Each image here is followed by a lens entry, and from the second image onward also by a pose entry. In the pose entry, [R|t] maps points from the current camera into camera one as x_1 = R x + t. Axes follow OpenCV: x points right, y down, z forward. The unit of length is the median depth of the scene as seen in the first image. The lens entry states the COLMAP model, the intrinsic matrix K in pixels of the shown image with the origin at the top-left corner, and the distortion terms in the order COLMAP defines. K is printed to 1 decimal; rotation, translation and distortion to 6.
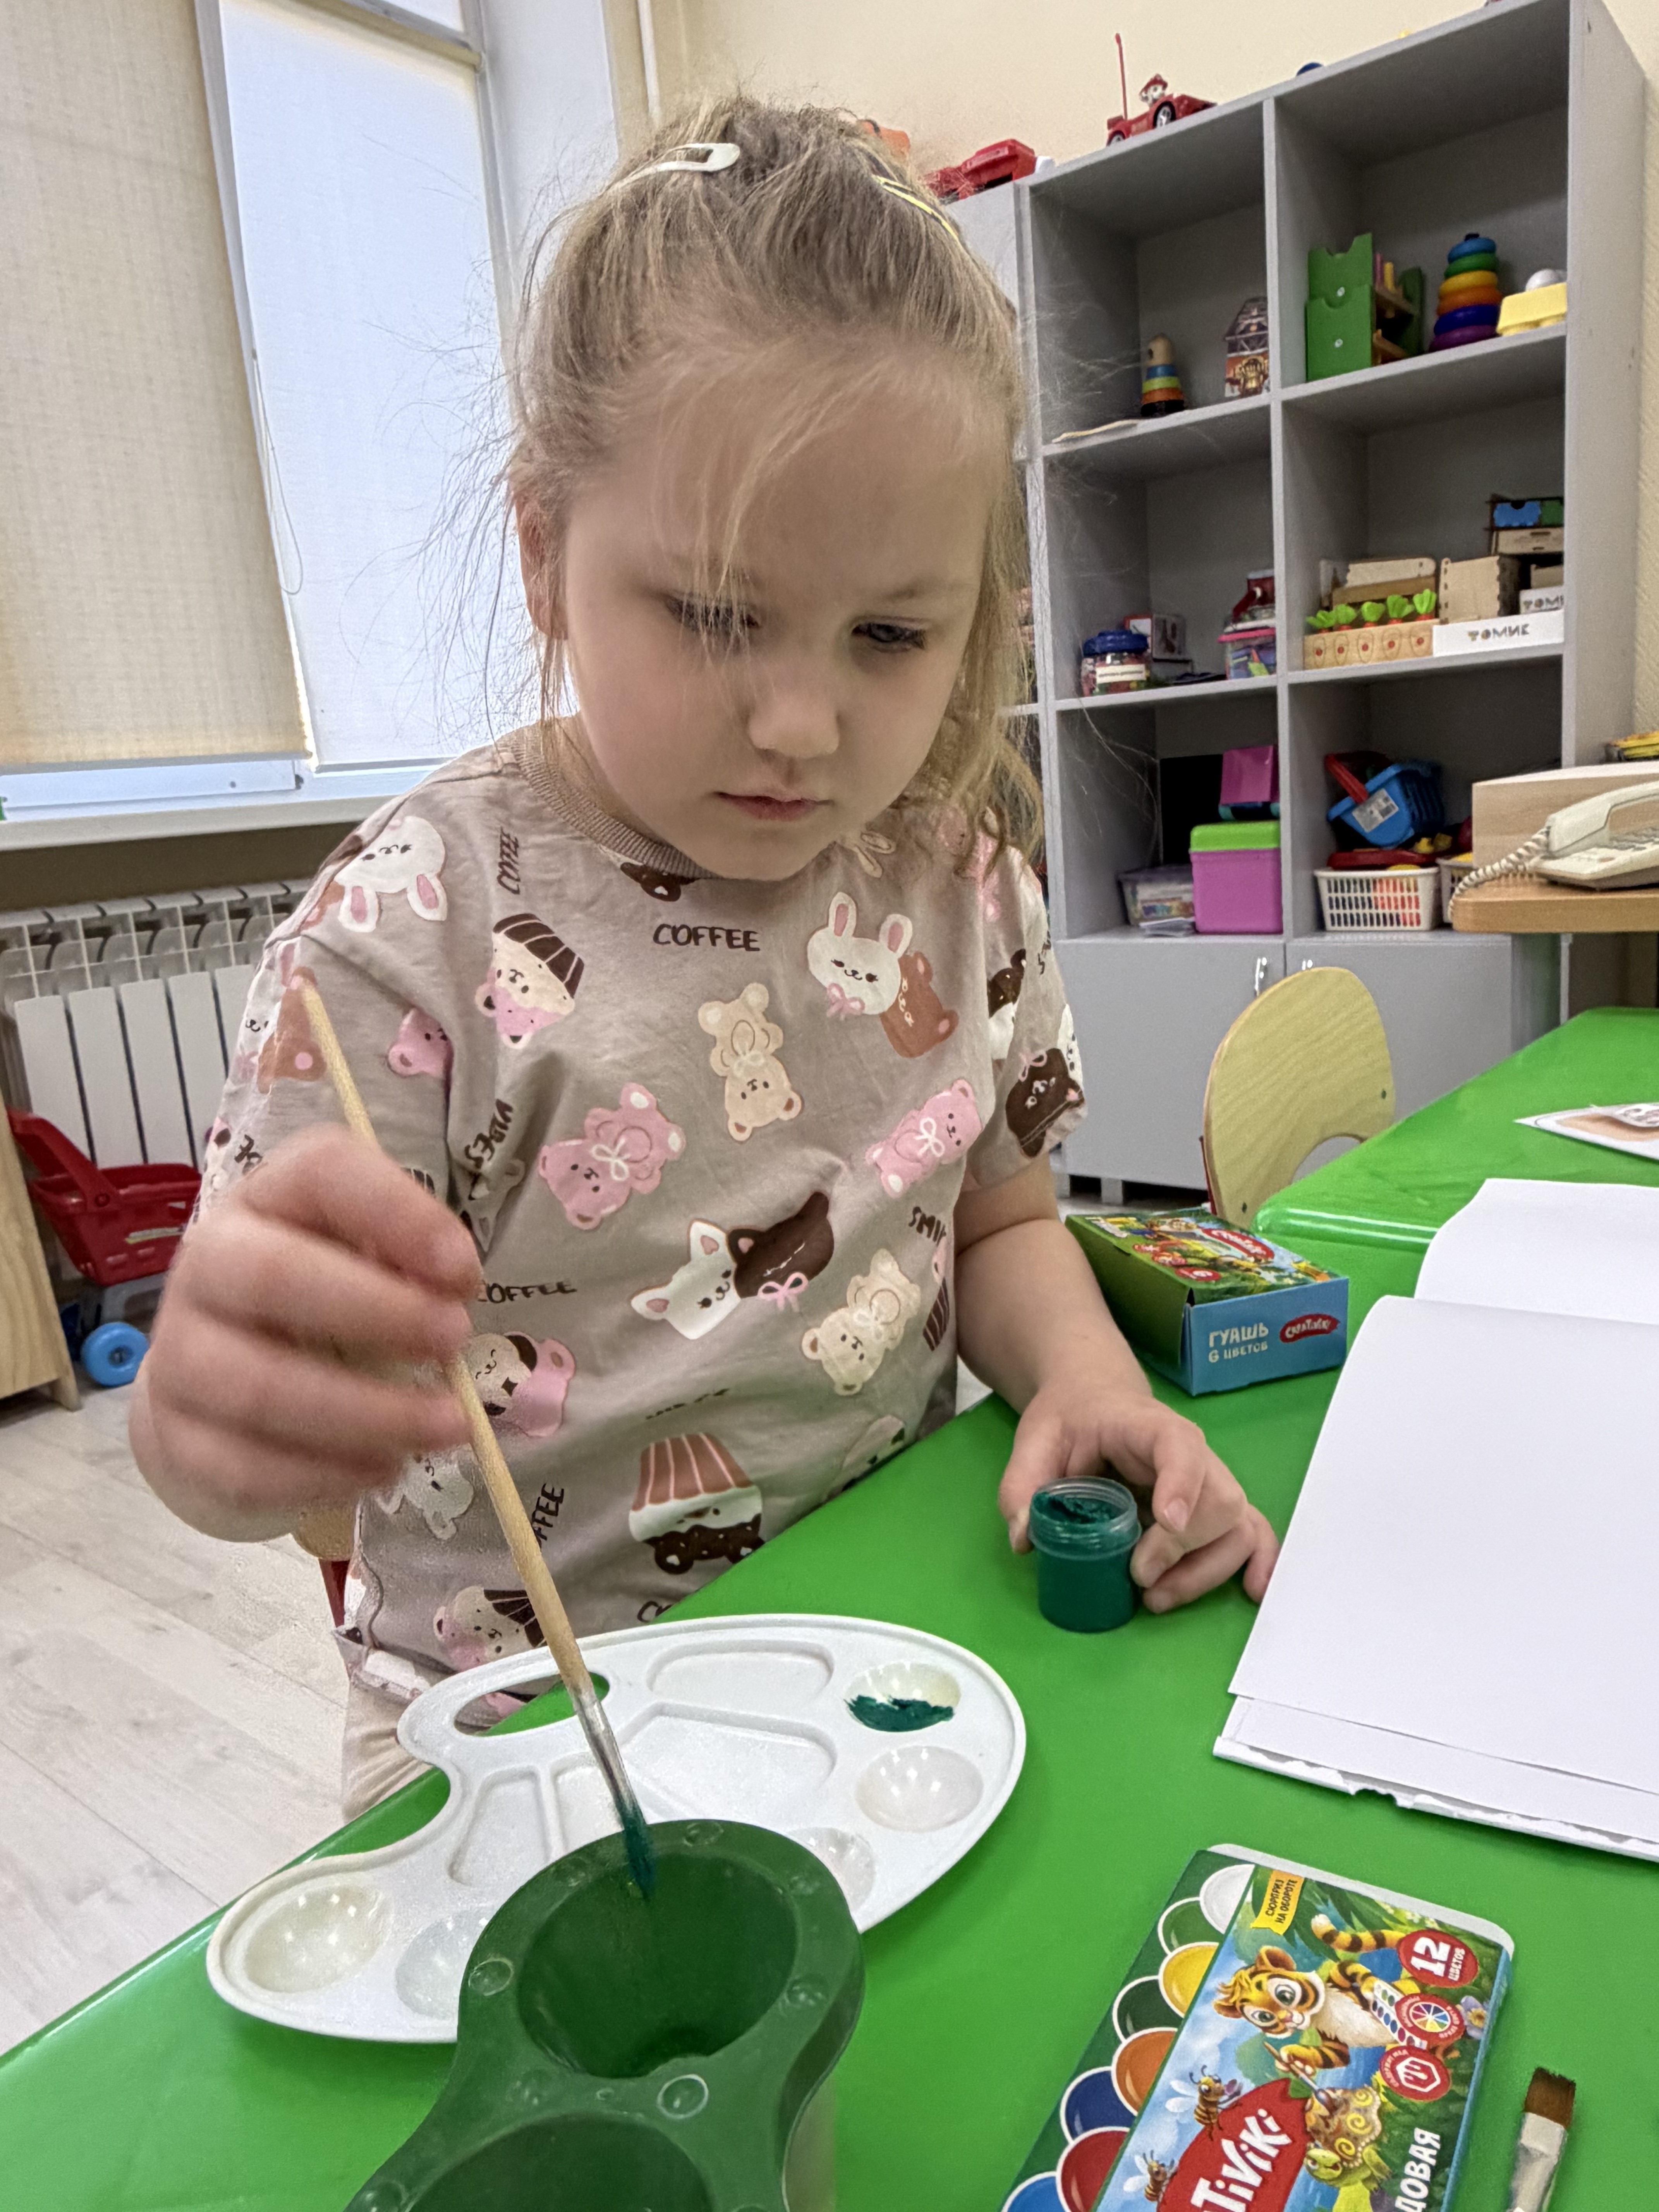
lens RADIAL K [[1490.1, 0, 830.6], [0, 1490.1, 1095.1], [0, 0, 1]] dist [0.006367, -0.002825]
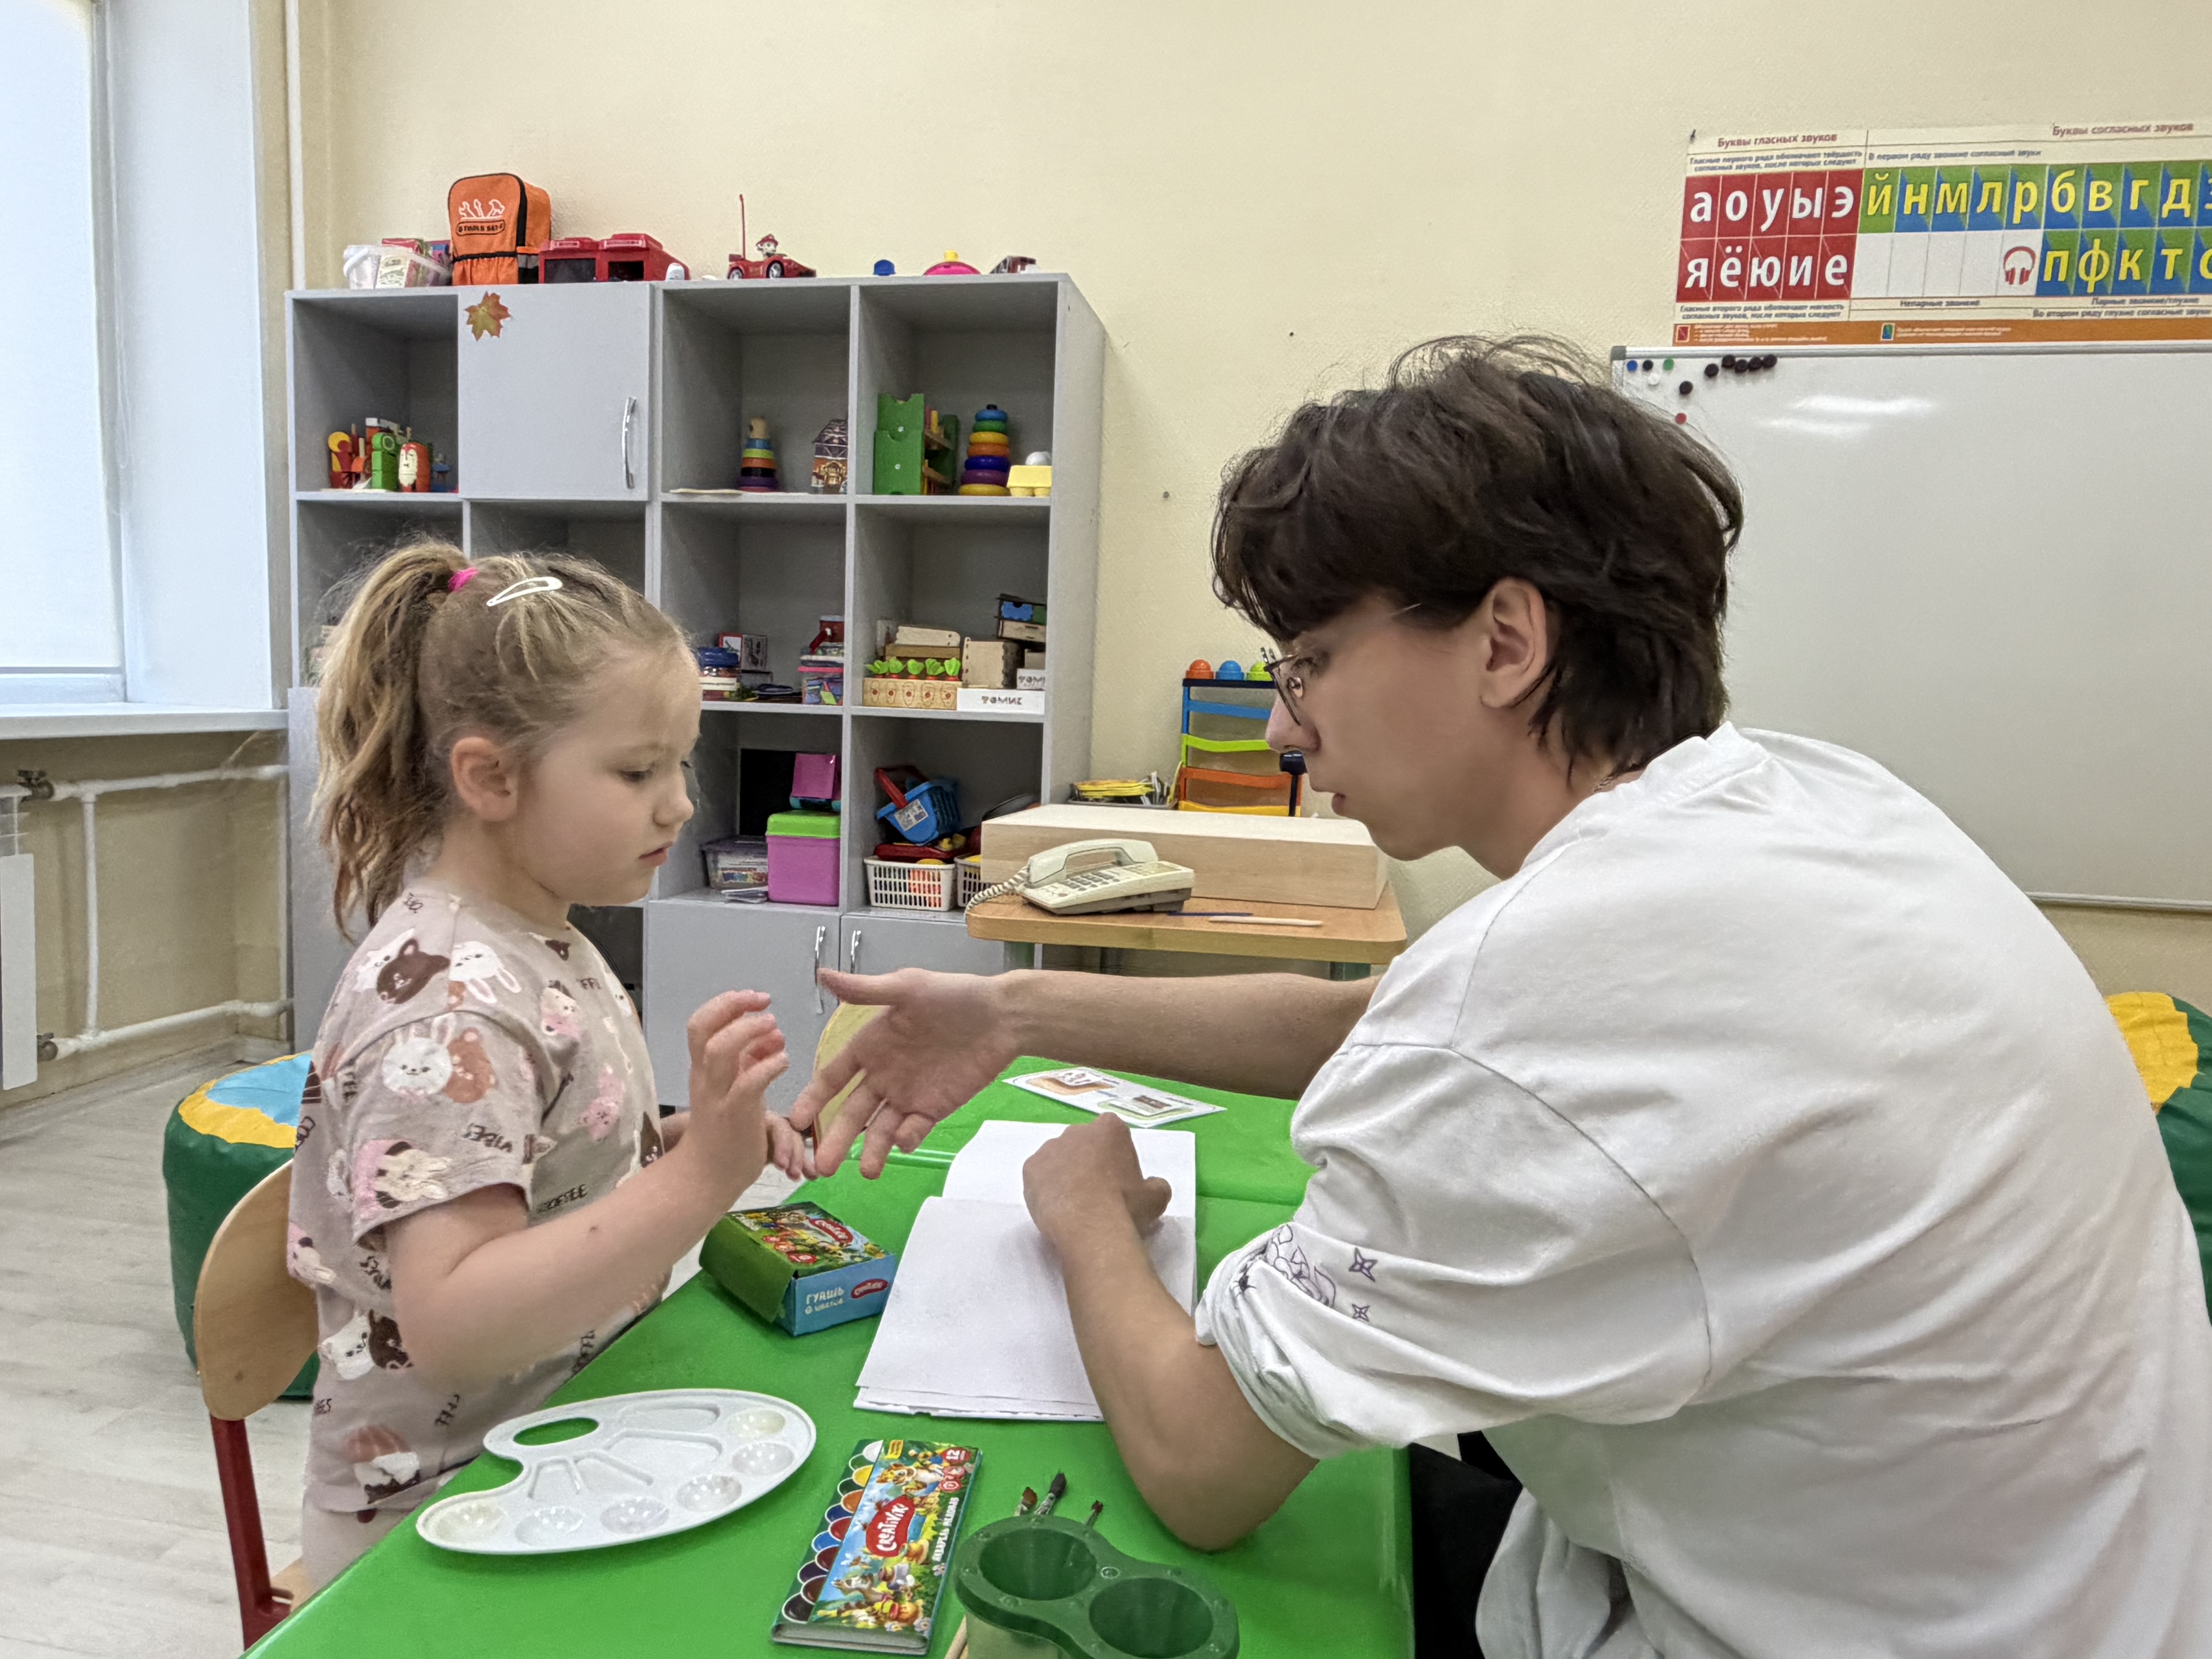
lens RADIAL K [[1490.1, 0, 1103.1], [0, 1490.1, 833.6], [0, 0, 1]] dist [0.006367, -0.002825]
pose [[0.880401, 0.073969, 0.468427, -0.092470], [-0.019873, 0.992648, -0.119397, -0.025708], [-0.473814, 0.095808, 0.875398, -0.207017]]
